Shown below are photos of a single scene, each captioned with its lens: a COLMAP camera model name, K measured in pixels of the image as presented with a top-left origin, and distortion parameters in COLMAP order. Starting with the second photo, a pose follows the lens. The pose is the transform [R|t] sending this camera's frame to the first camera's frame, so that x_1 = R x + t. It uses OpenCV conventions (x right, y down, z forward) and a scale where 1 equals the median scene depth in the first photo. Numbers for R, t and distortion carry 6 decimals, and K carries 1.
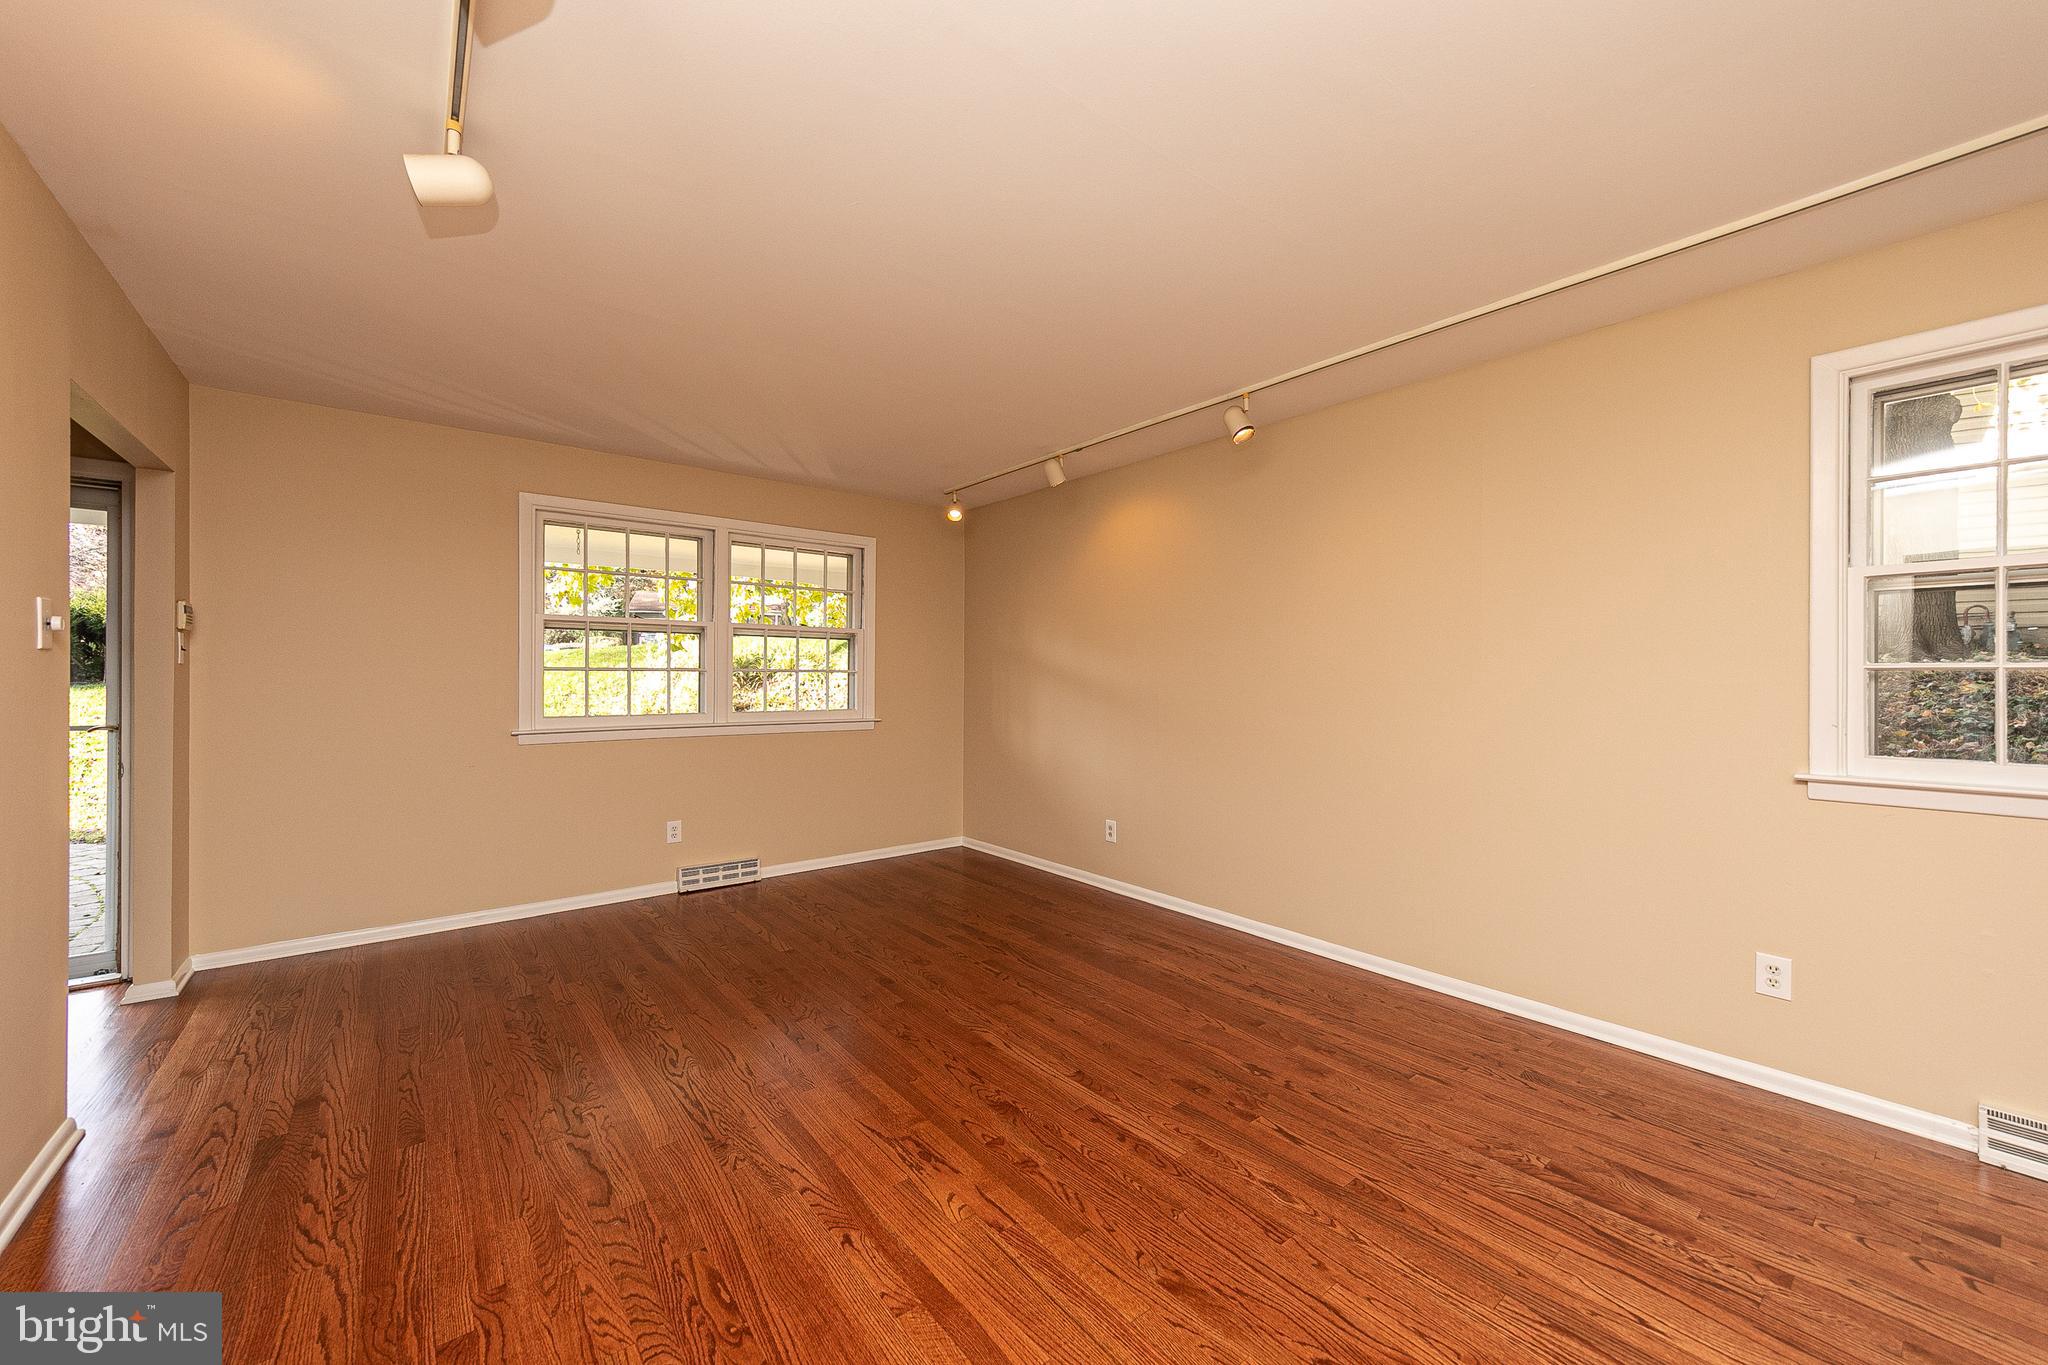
lens RADIAL K [[797.1, 0, 1036.6], [0, 797.1, 679.0], [0, 0, 1]] dist [0.010925, -0.000339]
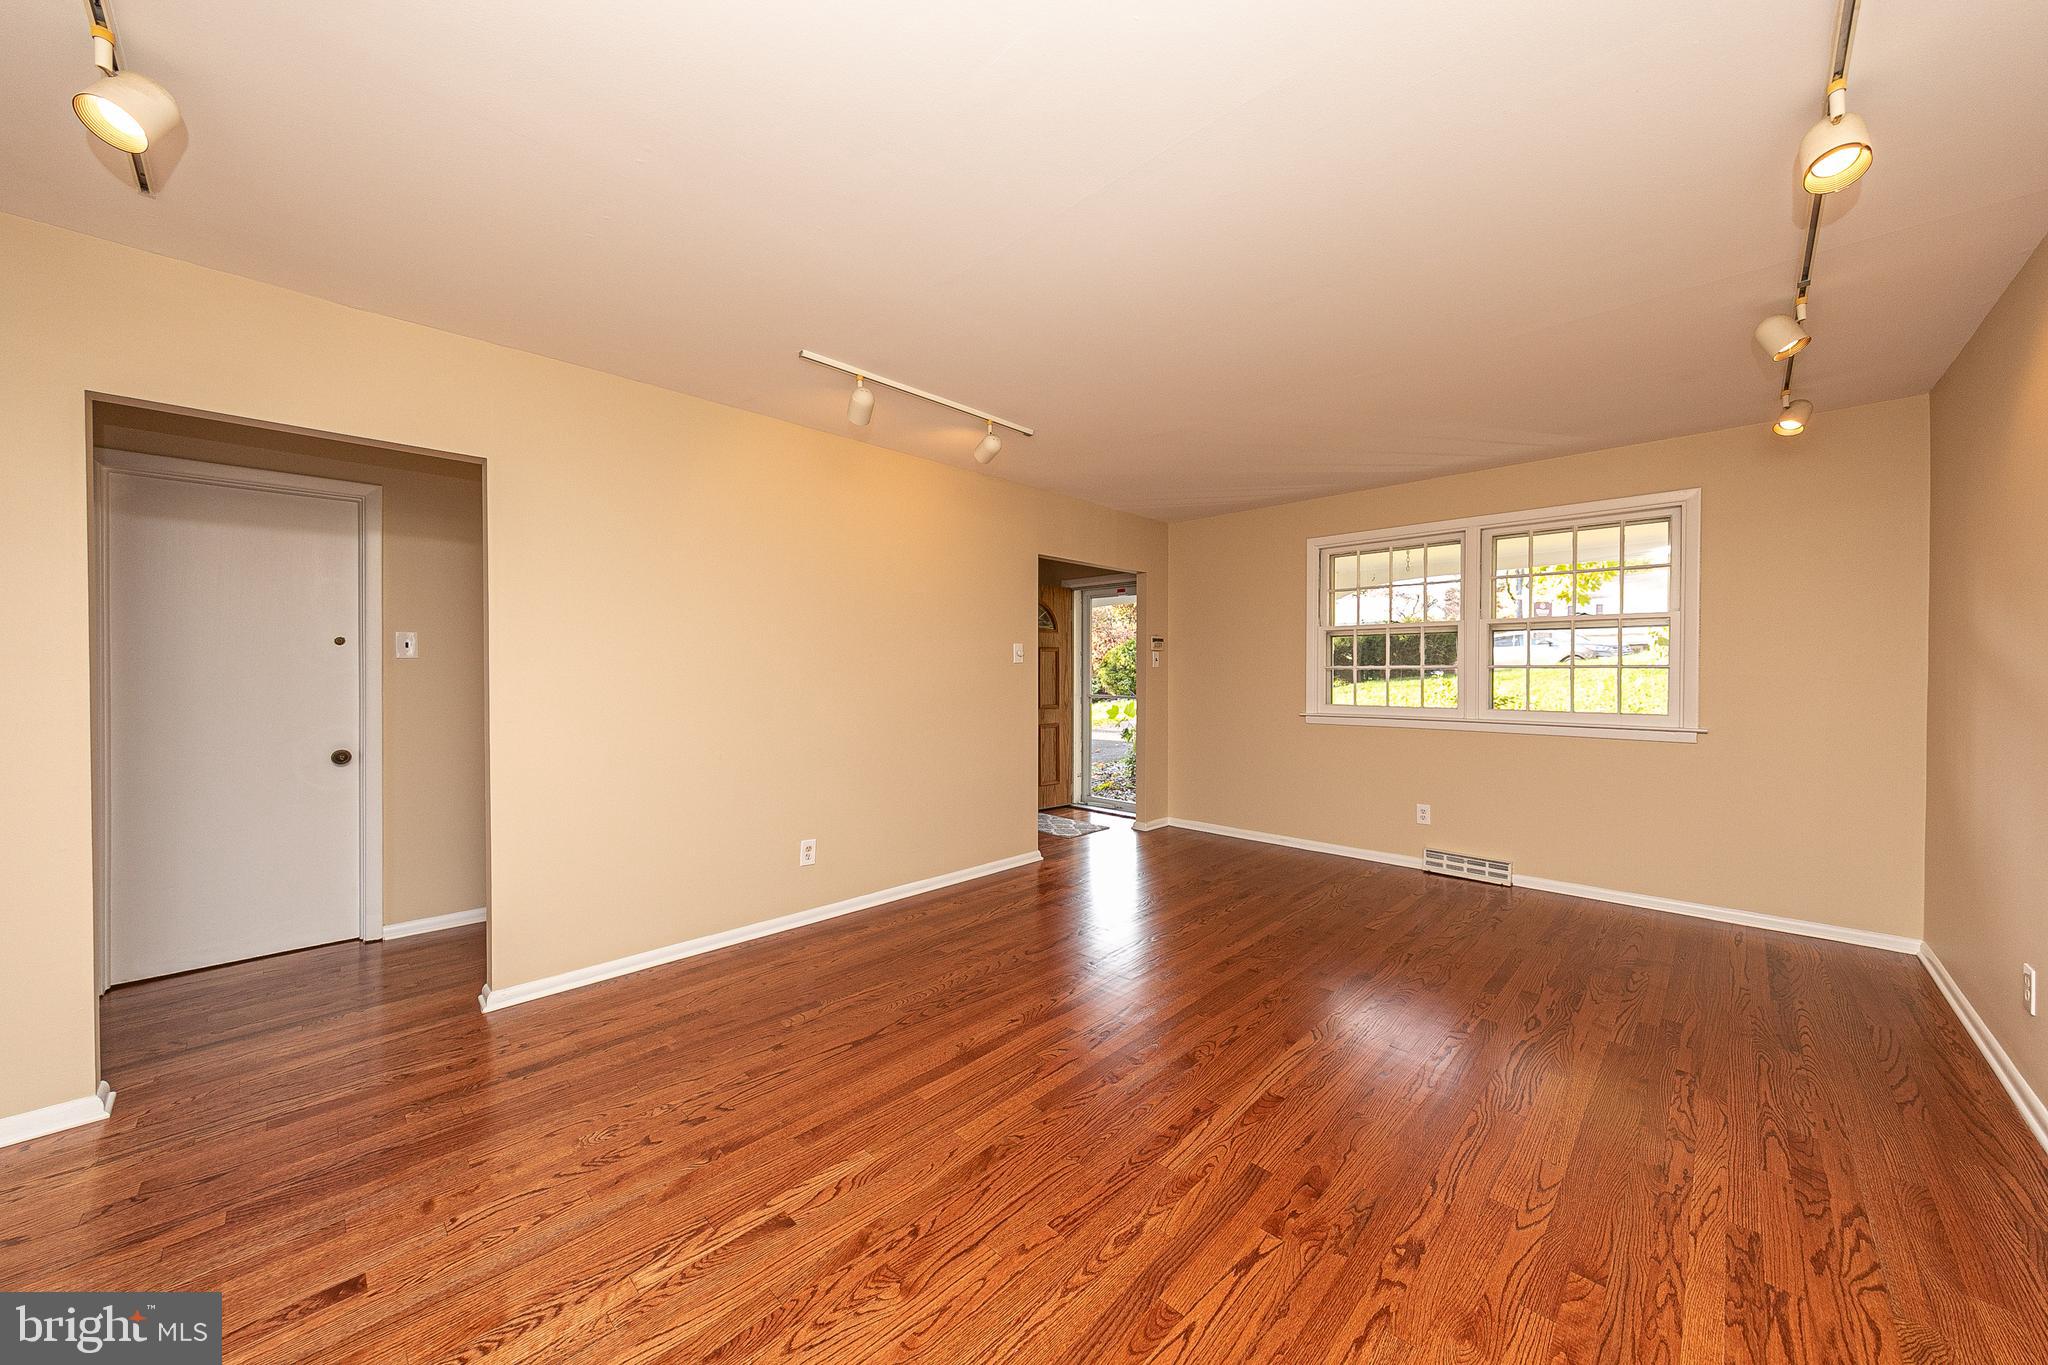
lens RADIAL K [[736.7, 0, 1030.1], [0, 736.7, 682.2], [0, 0, 1]] dist [0.007406, 0.000121]
pose [[0.097978, 0.010792, -0.995130, 0.696217], [-0.003750, 0.999938, 0.010475, 0.000926], [0.995181, 0.002705, 0.098013, 0.497678]]
